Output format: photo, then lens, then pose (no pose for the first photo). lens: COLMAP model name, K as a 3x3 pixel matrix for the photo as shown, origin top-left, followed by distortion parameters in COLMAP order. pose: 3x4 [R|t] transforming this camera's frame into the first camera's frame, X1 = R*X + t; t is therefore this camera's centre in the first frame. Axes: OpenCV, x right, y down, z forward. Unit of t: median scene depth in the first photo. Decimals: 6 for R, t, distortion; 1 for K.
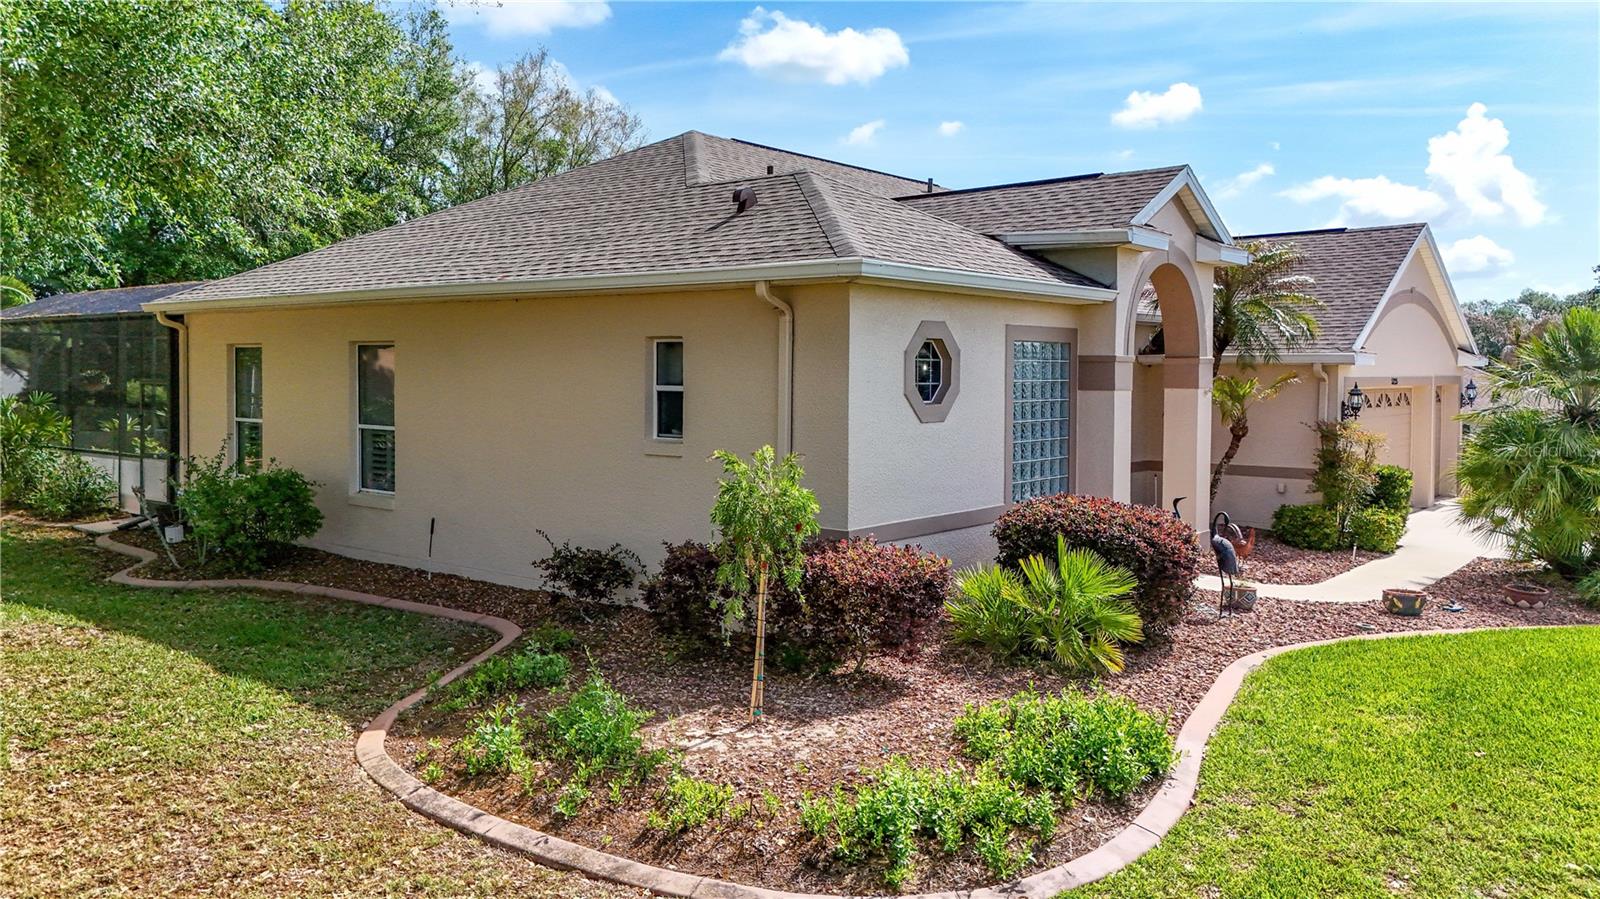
lens RADIAL K [[1216.7, 0, 792.8], [0, 1216.7, 450.1], [0, 0, 1]] dist [0.036366, -0.020857]
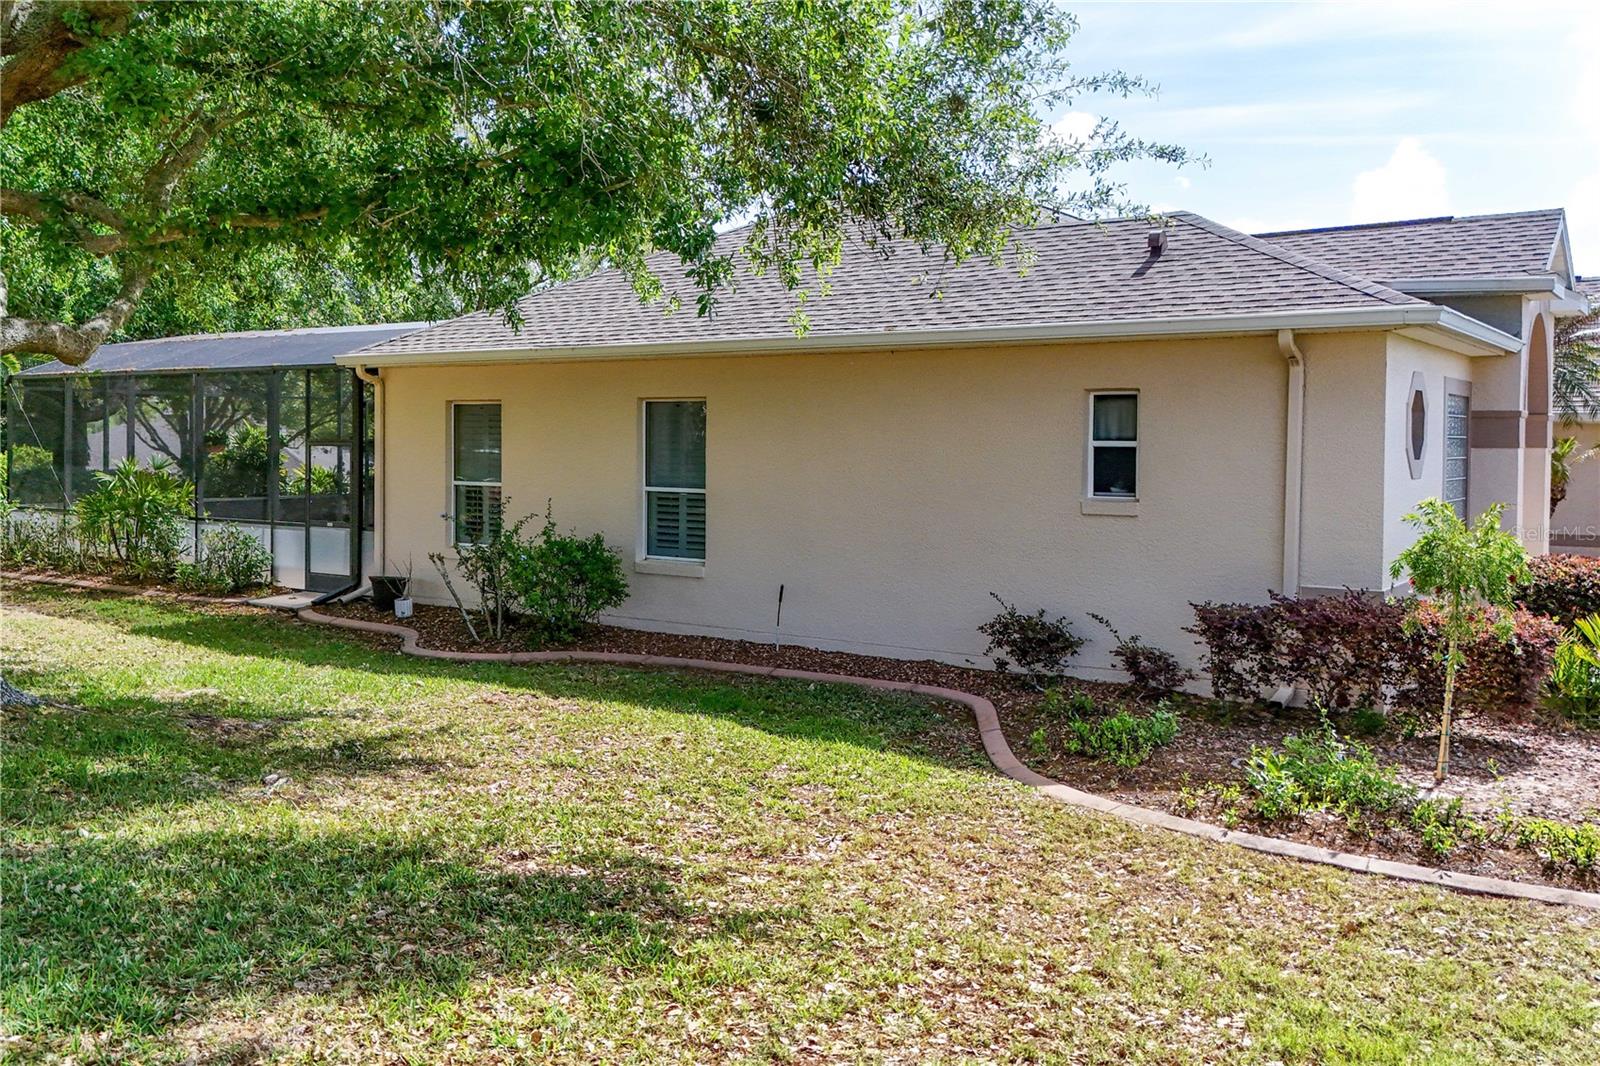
lens RADIAL K [[1395.3, 0, 799.3], [0, 1395.3, 522.2], [0, 0, 1]] dist [0.027587, -0.008501]
pose [[0.999922, -0.000493, 0.012475, -0.253909], [0.000533, 0.999995, -0.003207, 0.009496], [-0.012473, 0.003213, 0.999917, -0.056648]]
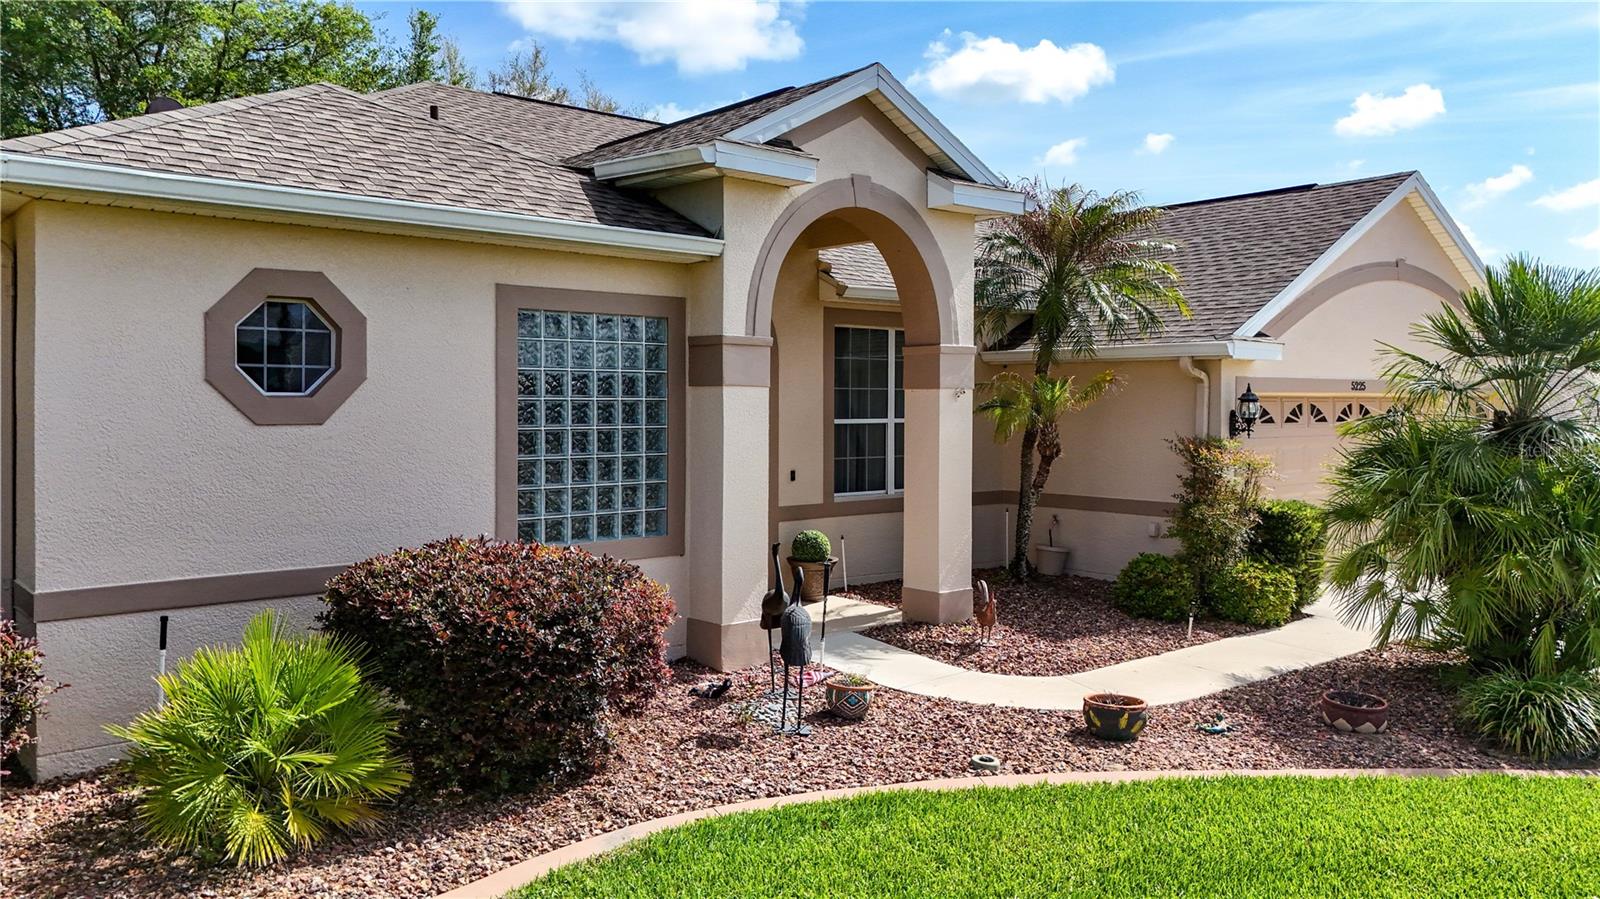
lens RADIAL K [[1216.7, 0, 794.1], [0, 1216.7, 451.2], [0, 0, 1]] dist [0.036366, -0.020857]
pose [[0.984679, 0.006561, -0.174251, 0.344781], [-0.010448, 0.999716, -0.021399, 0.001992], [0.174061, 0.022892, 0.984469, 0.270003]]
